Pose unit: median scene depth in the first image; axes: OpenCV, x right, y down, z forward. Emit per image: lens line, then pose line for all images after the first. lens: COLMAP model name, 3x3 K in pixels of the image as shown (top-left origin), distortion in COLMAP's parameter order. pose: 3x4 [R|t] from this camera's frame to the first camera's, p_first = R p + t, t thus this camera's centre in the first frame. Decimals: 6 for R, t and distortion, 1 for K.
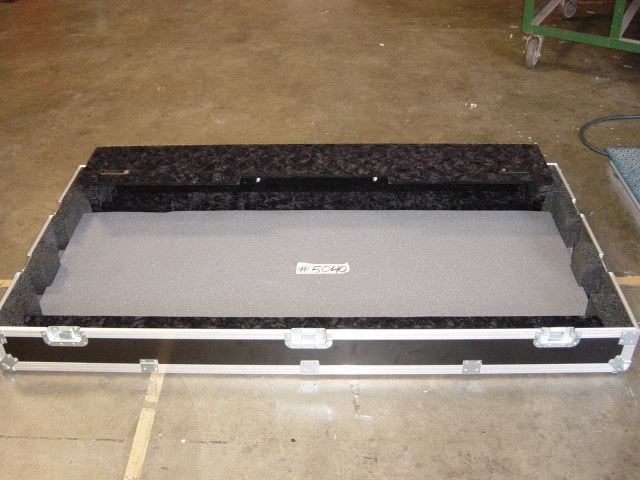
lens RADIAL K [[727.2, 0, 320.0], [0, 727.2, 240.0], [0, 0, 1]] dist [-0.157665, 0.065816]
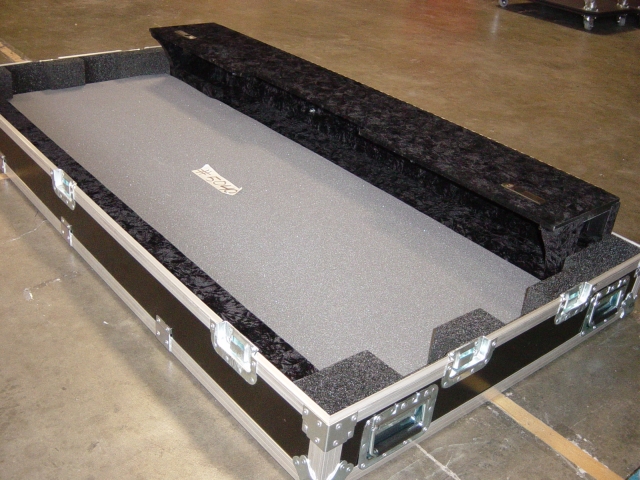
lens RADIAL K [[727.2, 0, 320.0], [0, 727.2, 240.0], [0, 0, 1]] dist [-0.157665, 0.065816]
pose [[0.651592, 0.437233, -0.619883, 0.620403], [-0.520289, 0.852266, 0.054241, -0.006843], [0.552021, 0.287175, 0.782818, 0.487948]]
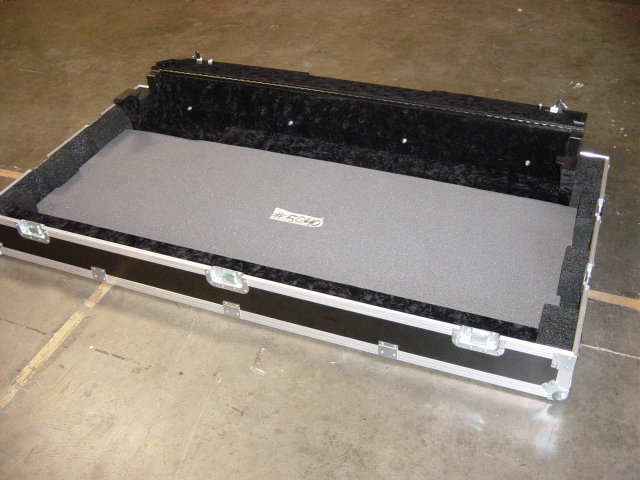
lens RADIAL K [[727.2, 0, 320.0], [0, 727.2, 240.0], [0, 0, 1]] dist [-0.157665, 0.065816]
pose [[0.932319, 0.198813, -0.302083, 0.347488], [-0.182239, 0.979796, 0.082397, -0.019219], [0.312361, -0.021769, 0.949714, 0.090686]]
